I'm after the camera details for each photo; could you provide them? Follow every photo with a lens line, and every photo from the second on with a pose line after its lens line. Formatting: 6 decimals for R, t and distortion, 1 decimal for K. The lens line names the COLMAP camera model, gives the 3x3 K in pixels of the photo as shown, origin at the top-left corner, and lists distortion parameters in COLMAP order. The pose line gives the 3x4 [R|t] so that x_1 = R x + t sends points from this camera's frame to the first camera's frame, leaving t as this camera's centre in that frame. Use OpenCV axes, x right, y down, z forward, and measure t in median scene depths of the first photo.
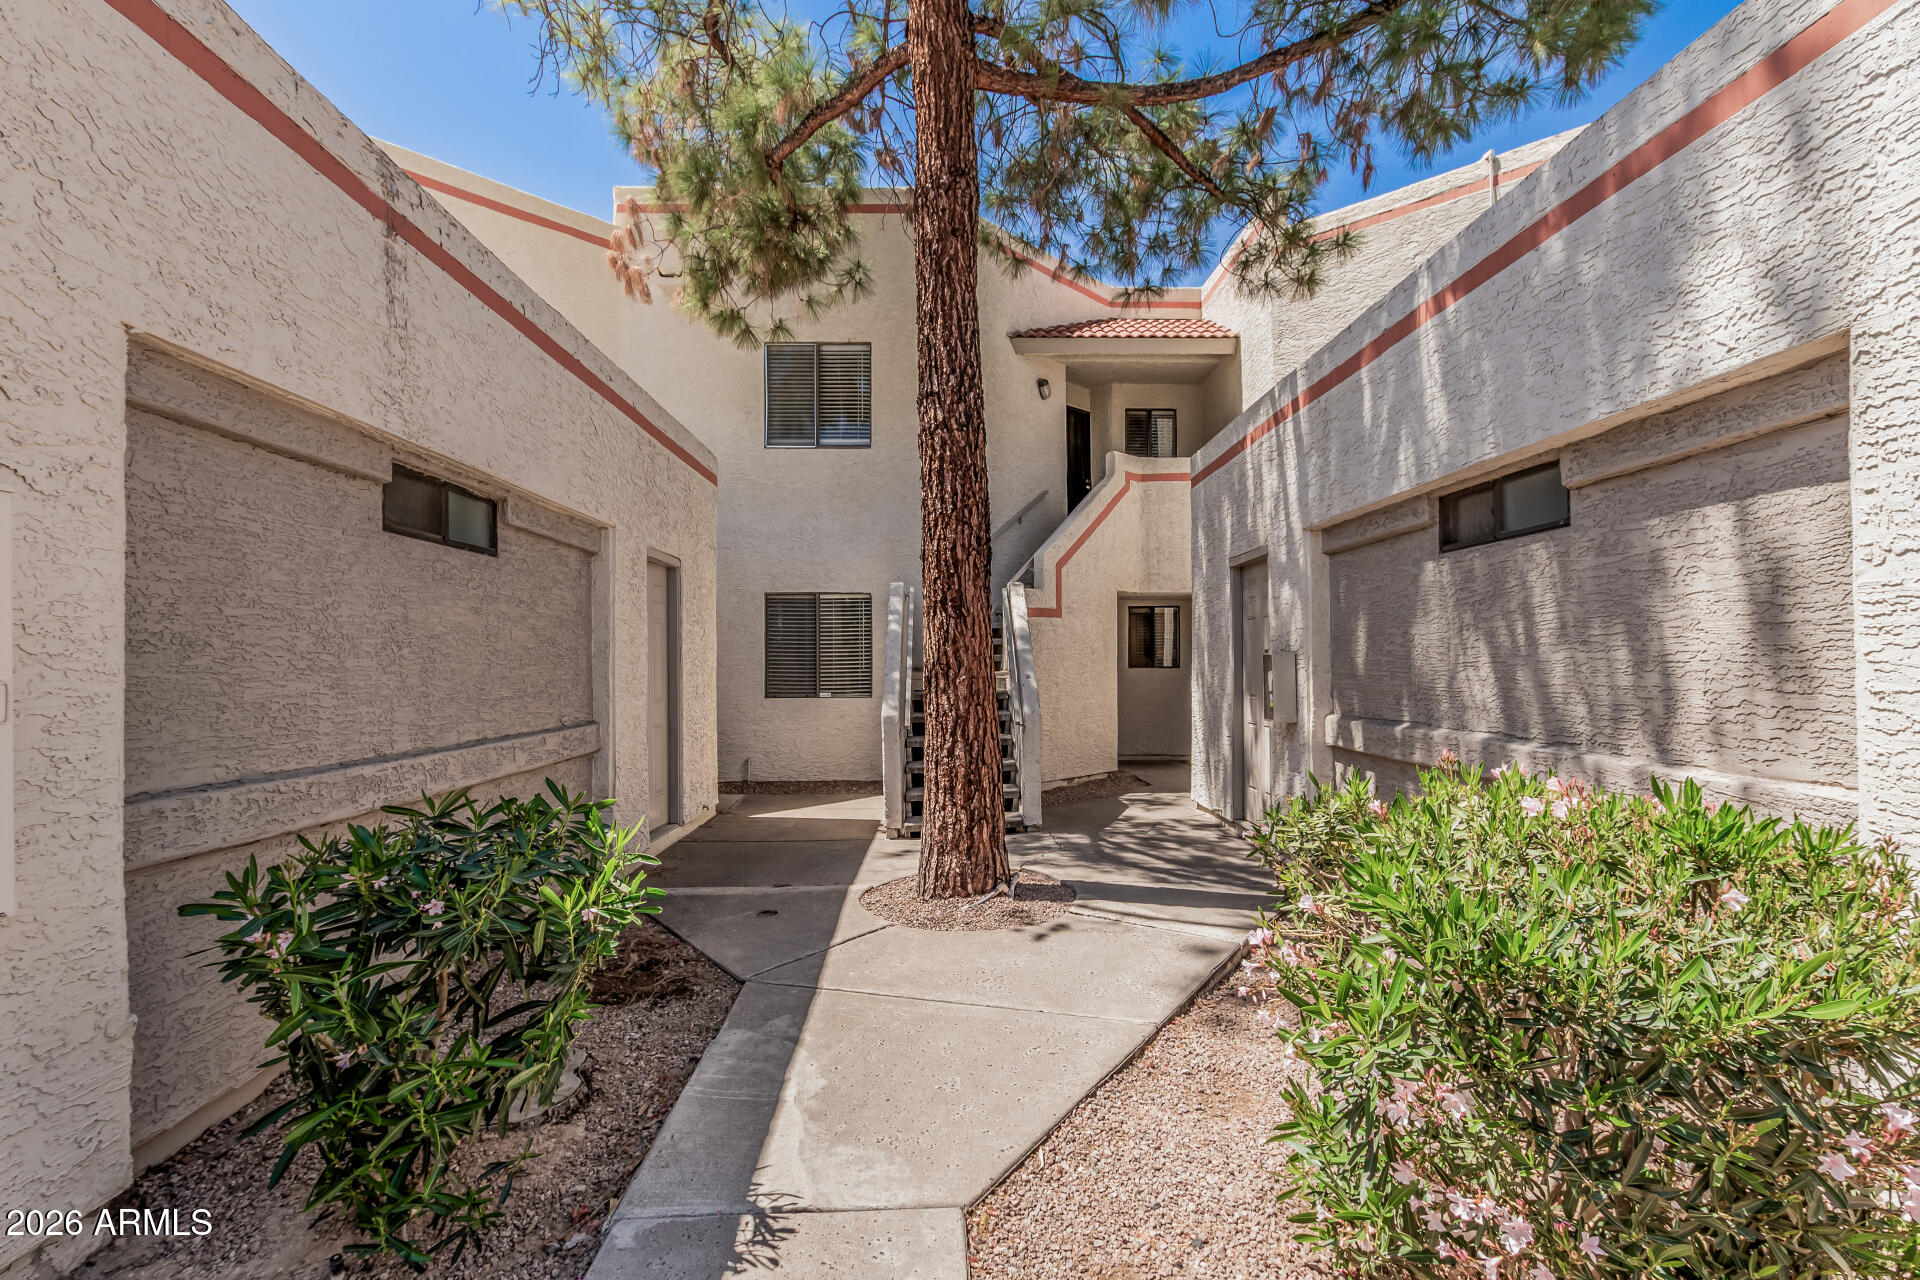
lens RADIAL K [[868.5, 0, 954.4], [0, 868.5, 651.7], [0, 0, 1]] dist [0.016401, -0.008167]
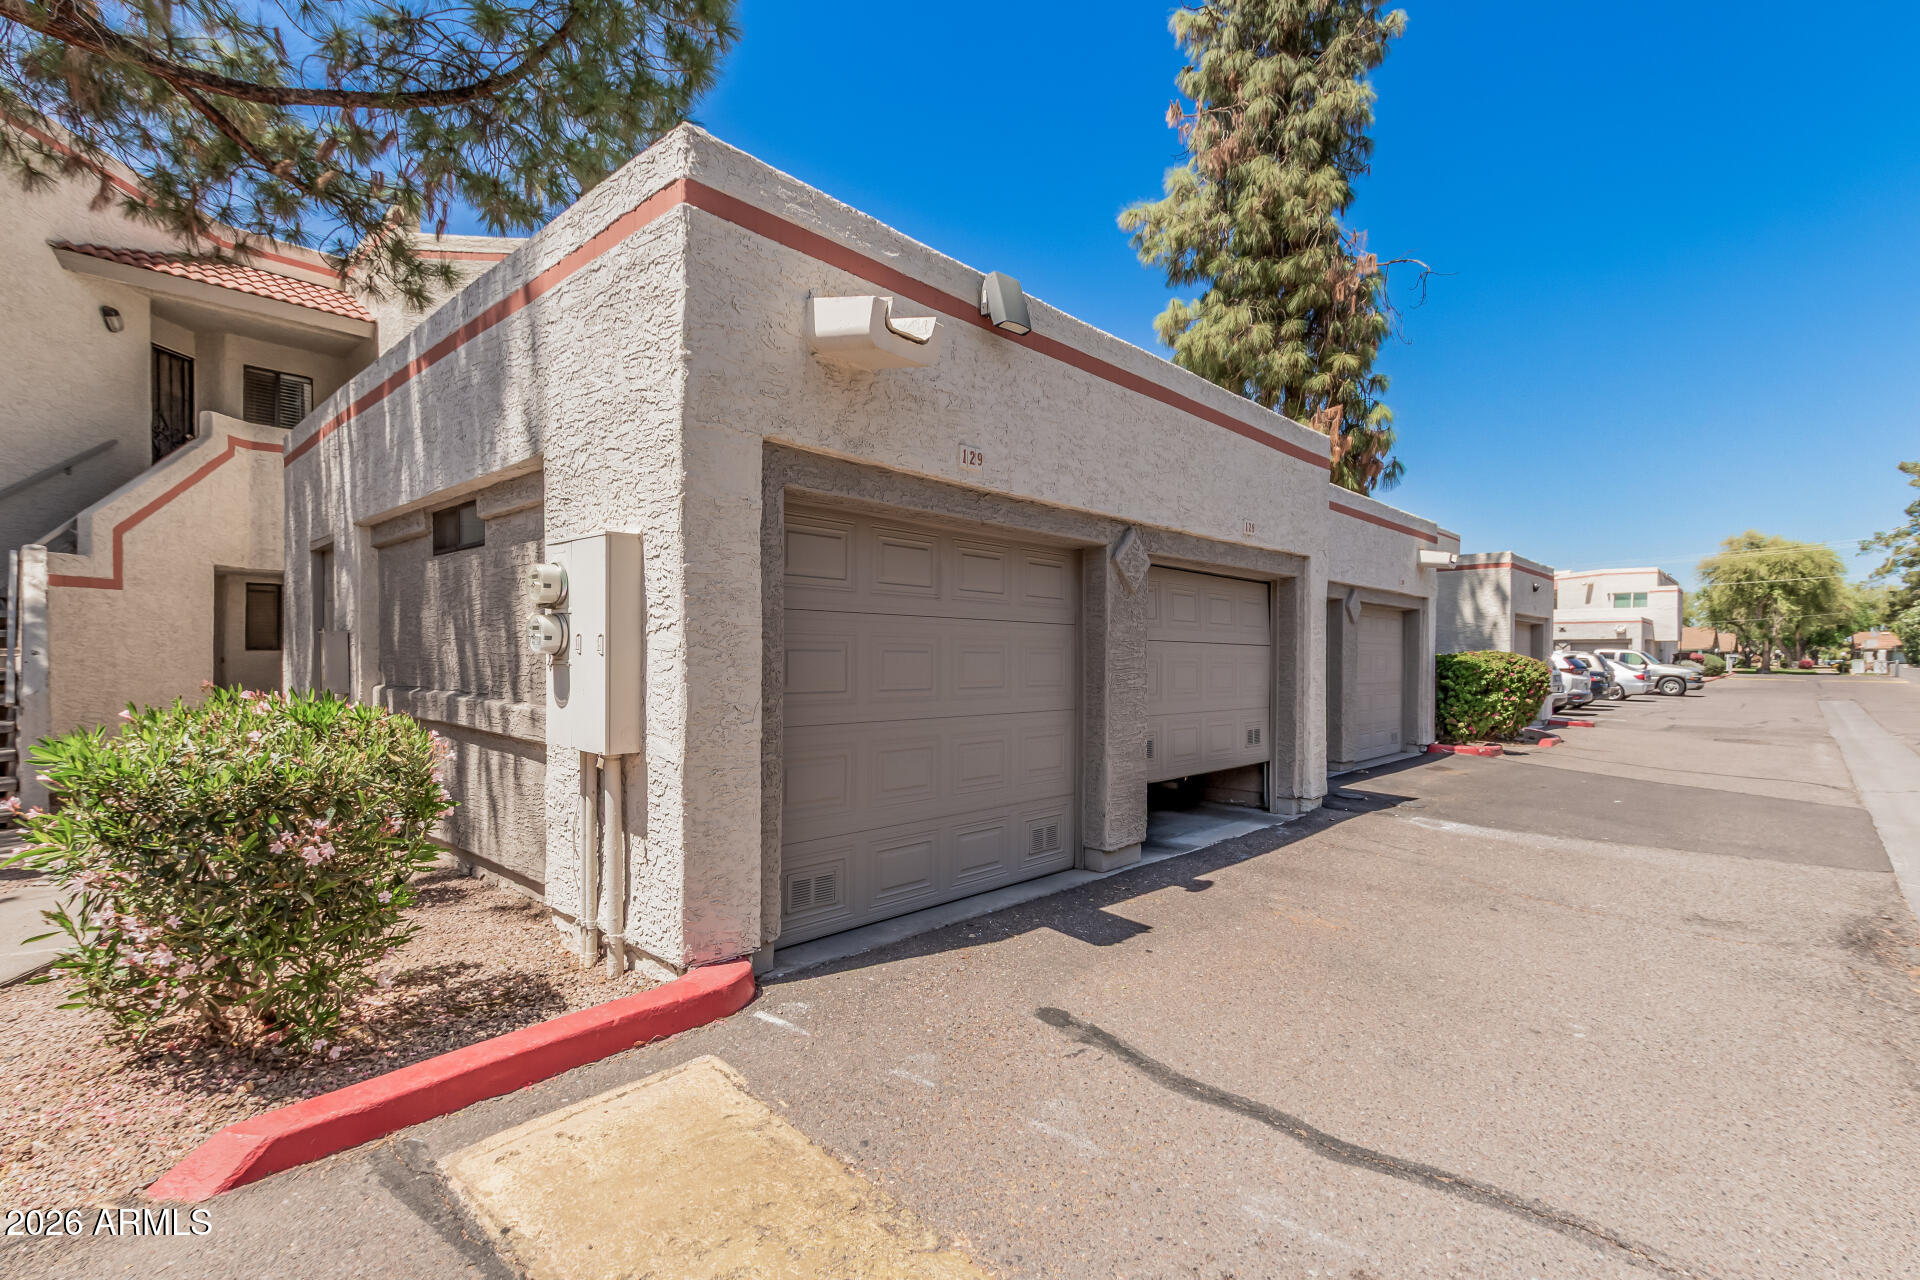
lens RADIAL K [[868.5, 0, 954.4], [0, 868.5, 651.7], [0, 0, 1]] dist [0.016401, -0.008167]
pose [[0.697038, 0.006922, 0.717001, 0.101688], [-0.015042, 0.999874, 0.004971, 0.007815], [-0.716876, -0.014251, 0.697055, -0.292434]]
